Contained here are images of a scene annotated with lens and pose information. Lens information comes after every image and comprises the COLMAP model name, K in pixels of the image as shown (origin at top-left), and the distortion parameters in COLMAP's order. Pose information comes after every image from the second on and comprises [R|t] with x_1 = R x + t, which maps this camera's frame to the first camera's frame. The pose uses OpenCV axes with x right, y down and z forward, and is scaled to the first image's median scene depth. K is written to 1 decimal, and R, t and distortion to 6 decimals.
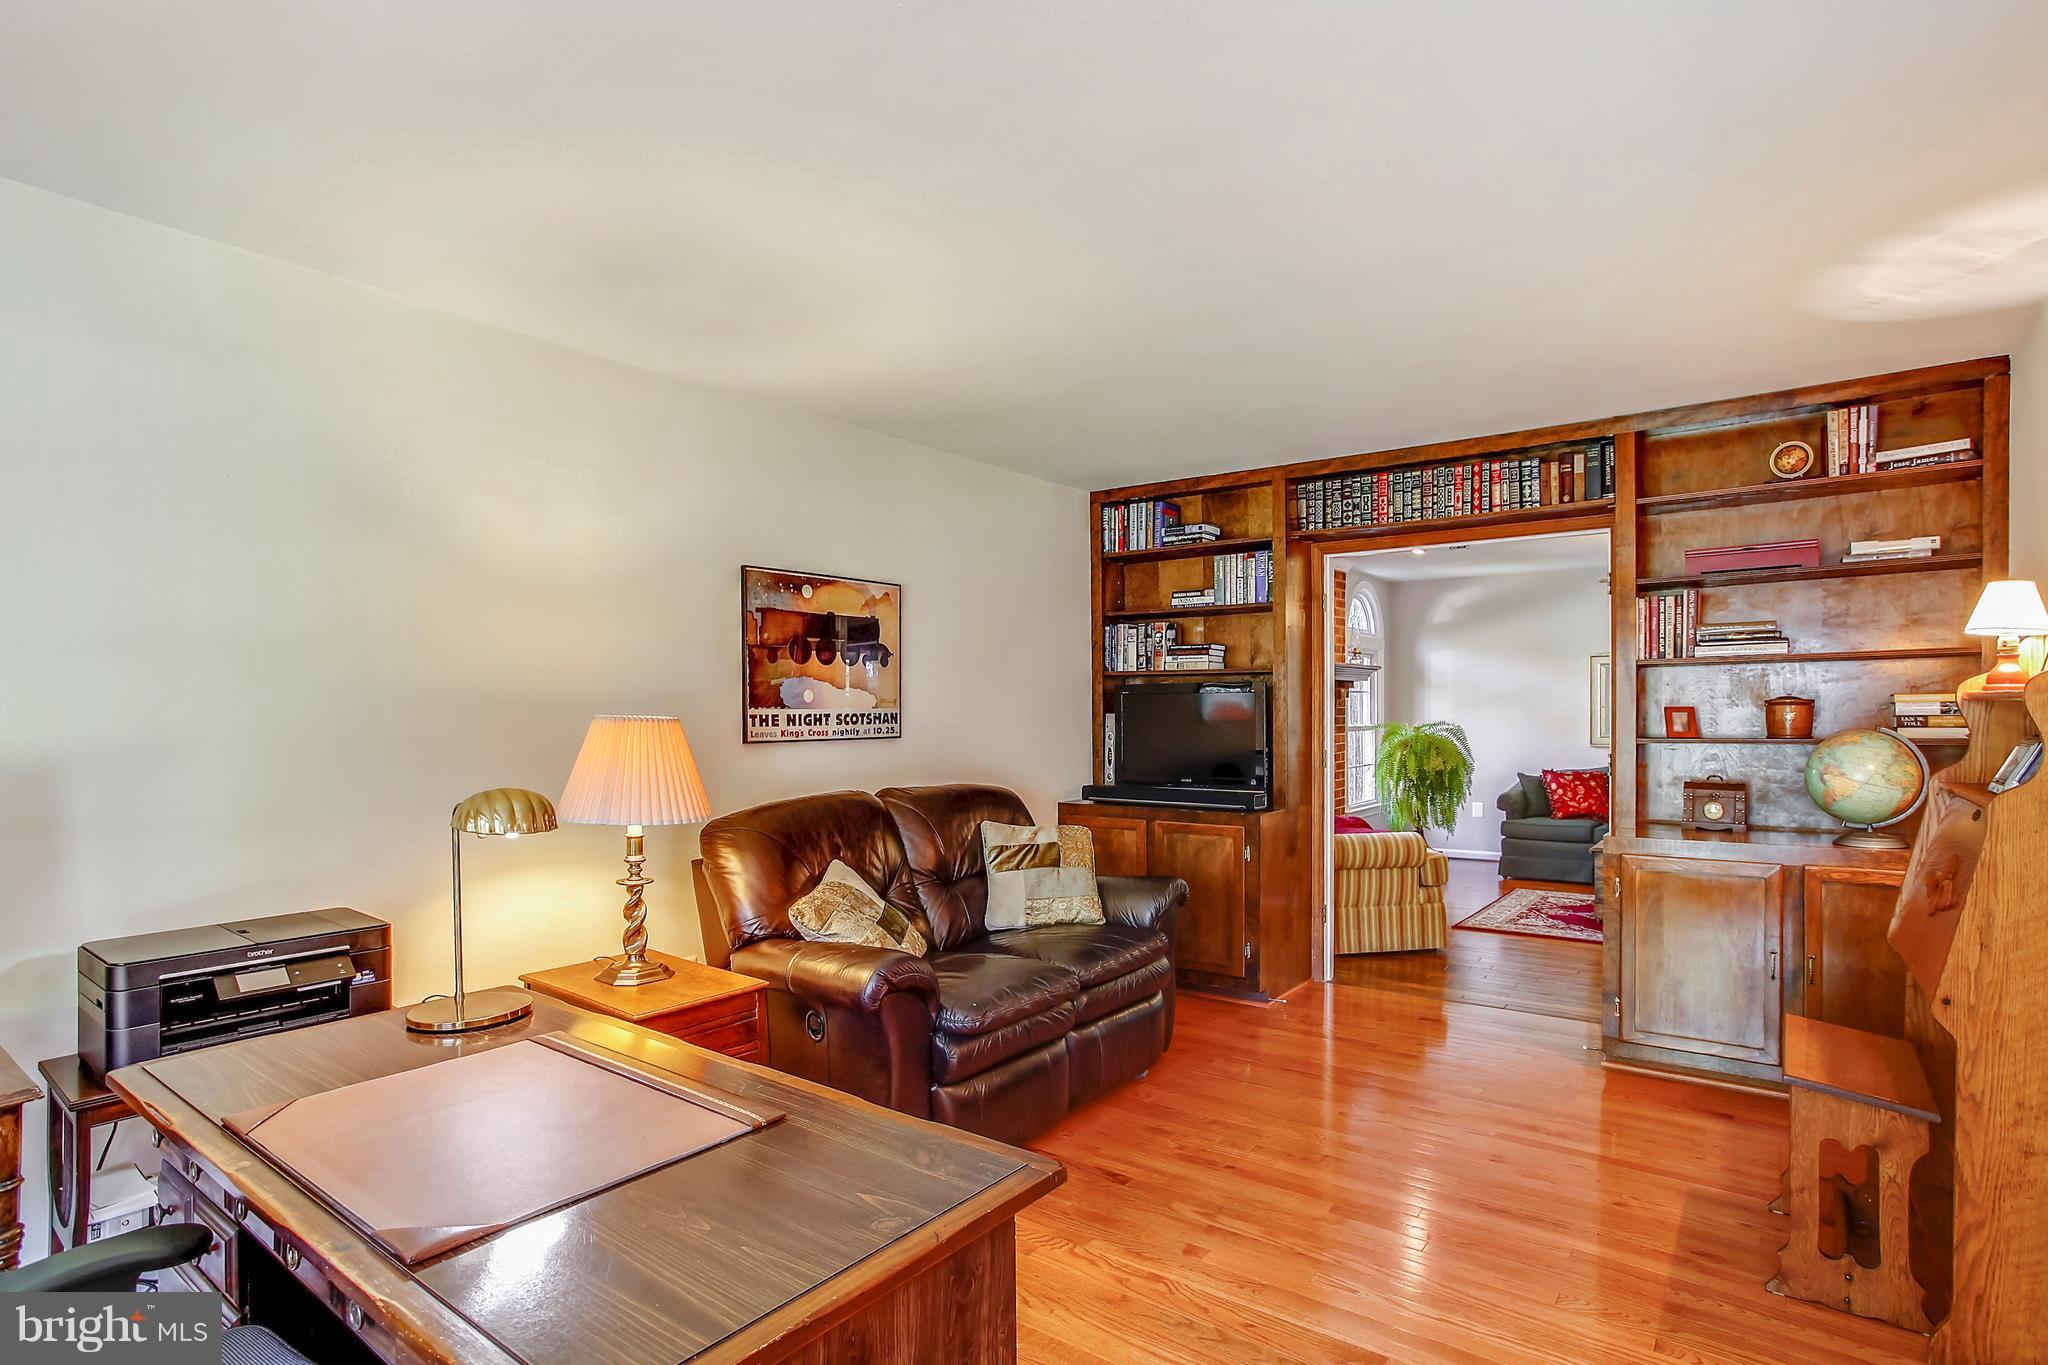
lens RADIAL K [[1006.6, 0, 1033.8], [0, 1006.6, 685.9], [0, 0, 1]] dist [-0.062048, 0.038598]
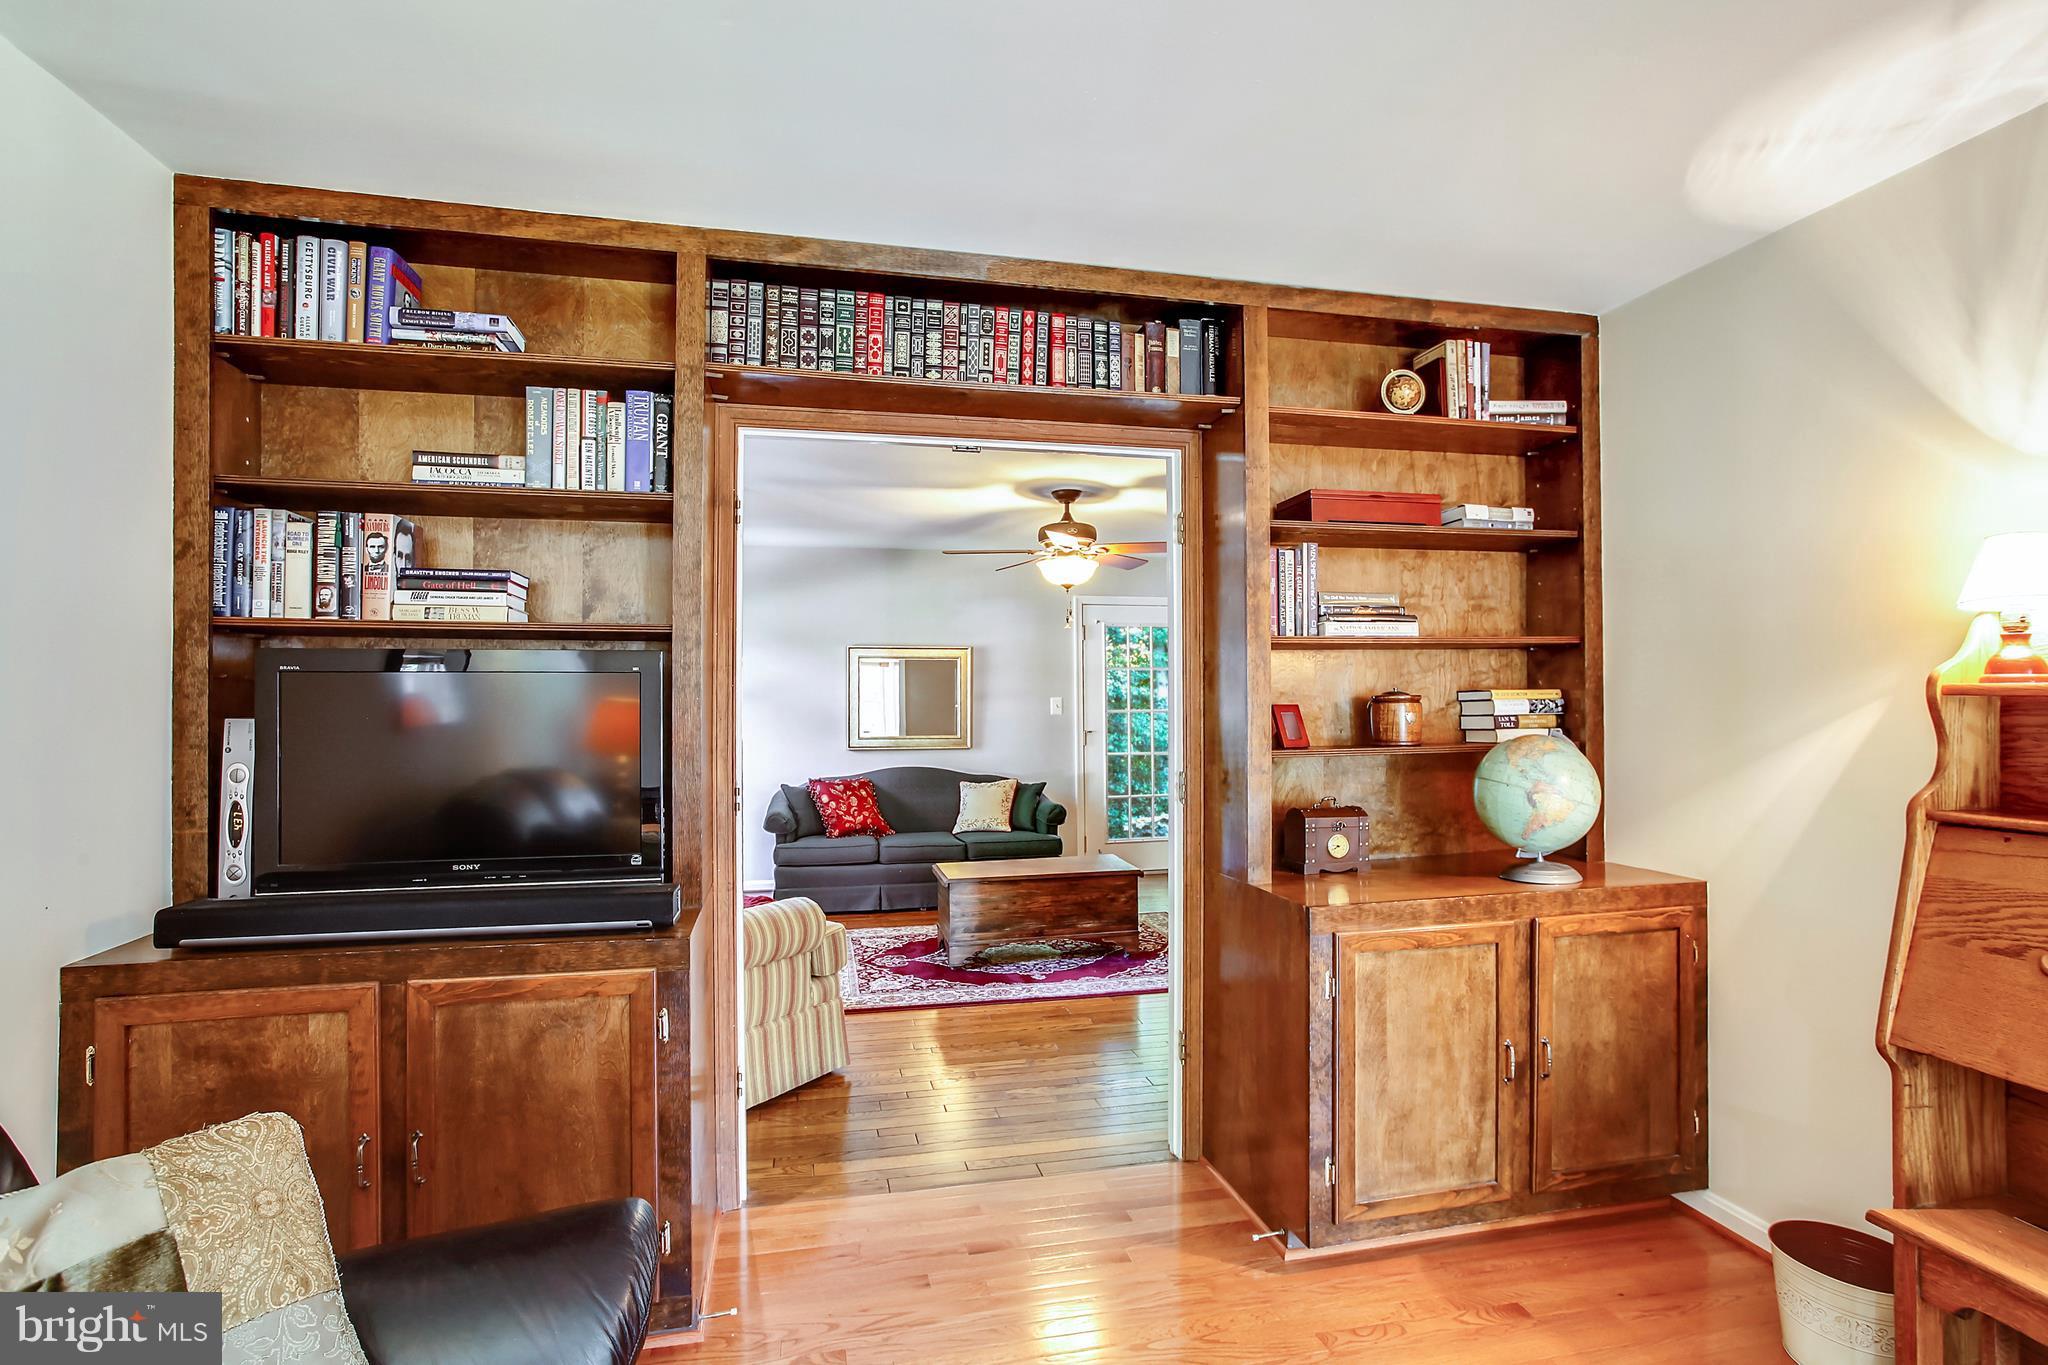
lens RADIAL K [[1006.6, 0, 1033.8], [0, 1006.6, 685.9], [0, 0, 1]] dist [-0.062048, 0.038598]
pose [[0.648007, 0.015603, 0.761474, -0.019240], [-0.017319, 0.999833, -0.005749, 0.011224], [-0.761437, -0.009463, 0.648169, 0.497835]]
